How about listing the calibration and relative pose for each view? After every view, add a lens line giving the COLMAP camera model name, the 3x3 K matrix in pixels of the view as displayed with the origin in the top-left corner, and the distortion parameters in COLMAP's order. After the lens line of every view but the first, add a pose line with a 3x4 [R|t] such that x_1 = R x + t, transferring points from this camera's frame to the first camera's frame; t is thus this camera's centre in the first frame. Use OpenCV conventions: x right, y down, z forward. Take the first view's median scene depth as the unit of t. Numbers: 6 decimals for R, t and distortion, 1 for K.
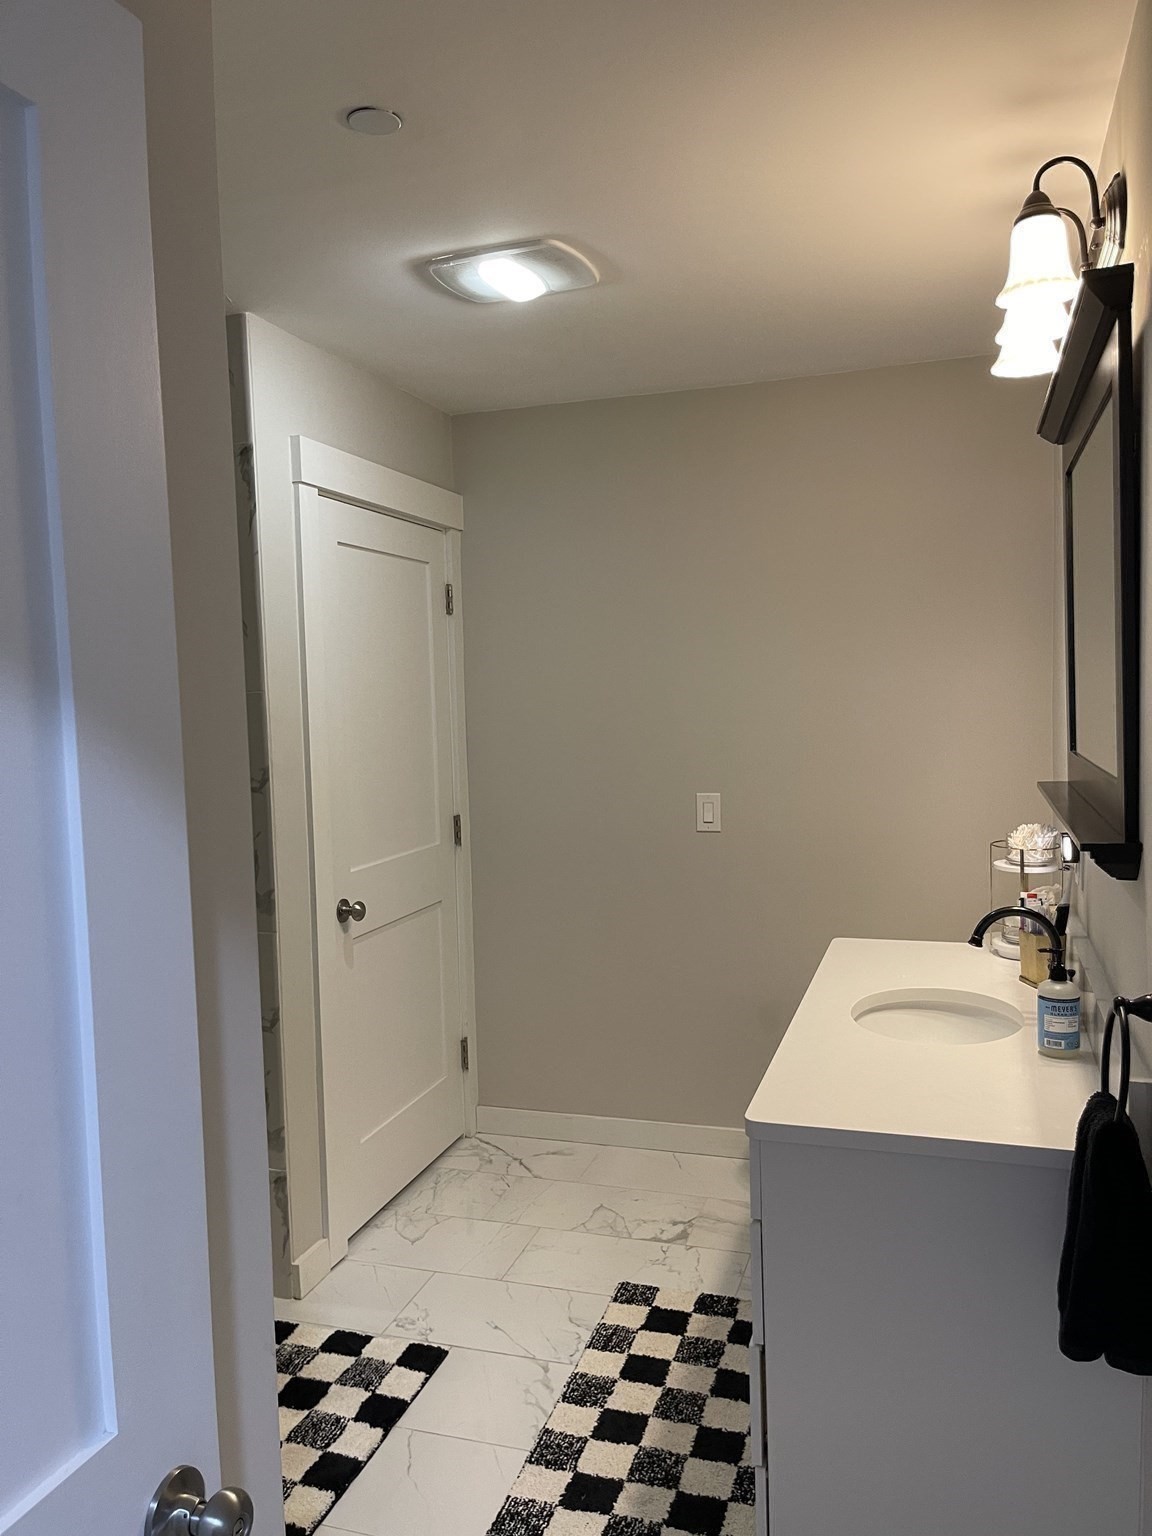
lens RADIAL K [[1170.5, 0, 576.0], [0, 1170.5, 768.0], [0, 0, 1]] dist [0.071507, -0.090750]
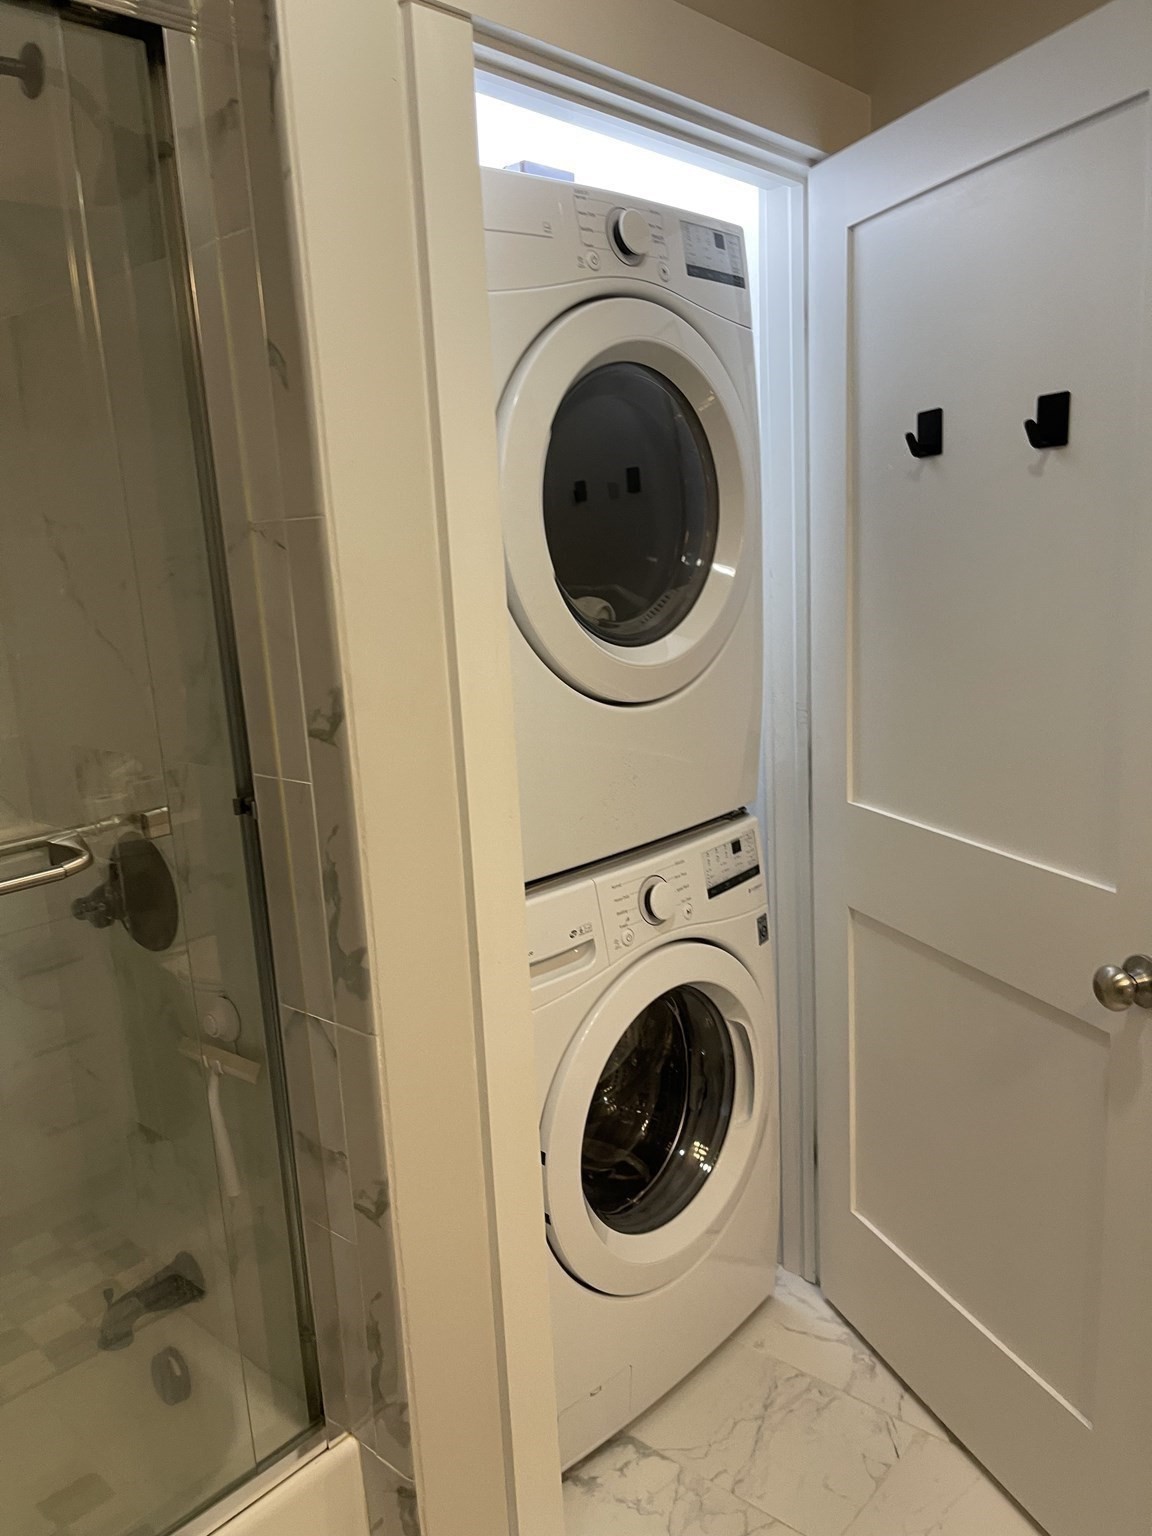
lens RADIAL K [[1170.5, 0, 576.0], [0, 1170.5, 768.0], [0, 0, 1]] dist [0.071507, -0.090750]
pose [[0.922947, 0.057627, -0.380588, -0.006273], [-0.000014, 0.988735, 0.149677, -0.036363], [0.384926, -0.138139, 0.912551, 0.602096]]
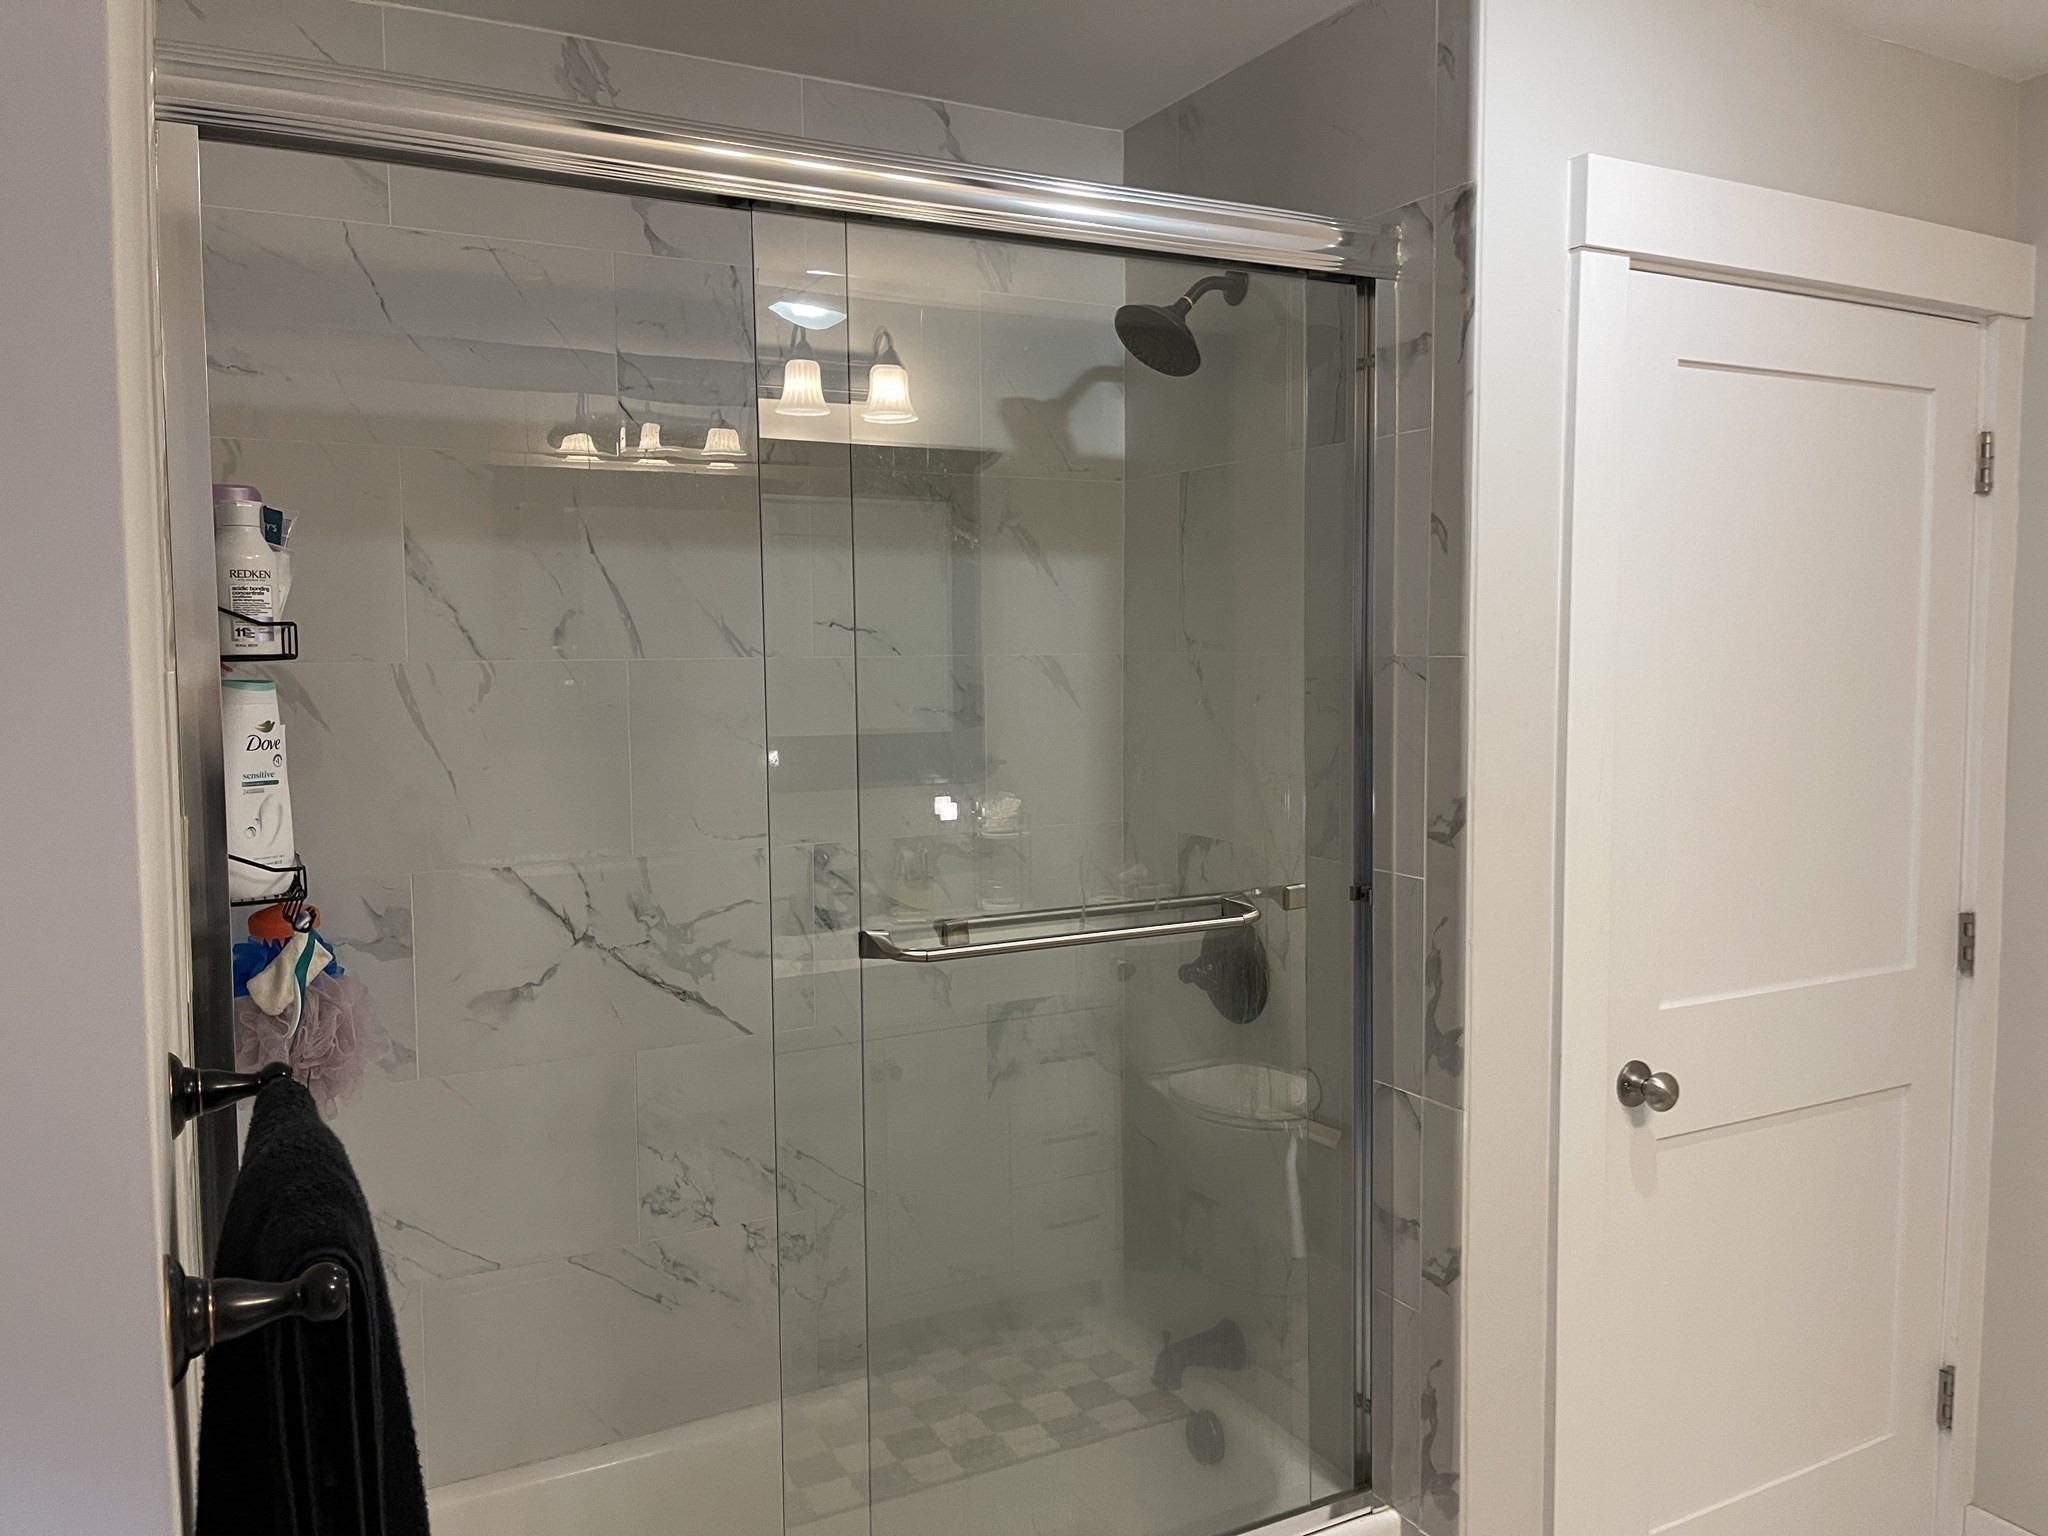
lens RADIAL K [[1531.8, 0, 1031.3], [0, 1531.8, 728.8], [0, 0, 1]] dist [0.026090, 0.004271]
pose [[0.724609, 0.070619, -0.685532, 0.065240], [-0.064807, 0.997310, 0.034235, -0.041426], [0.686106, 0.019621, 0.727237, 0.353495]]
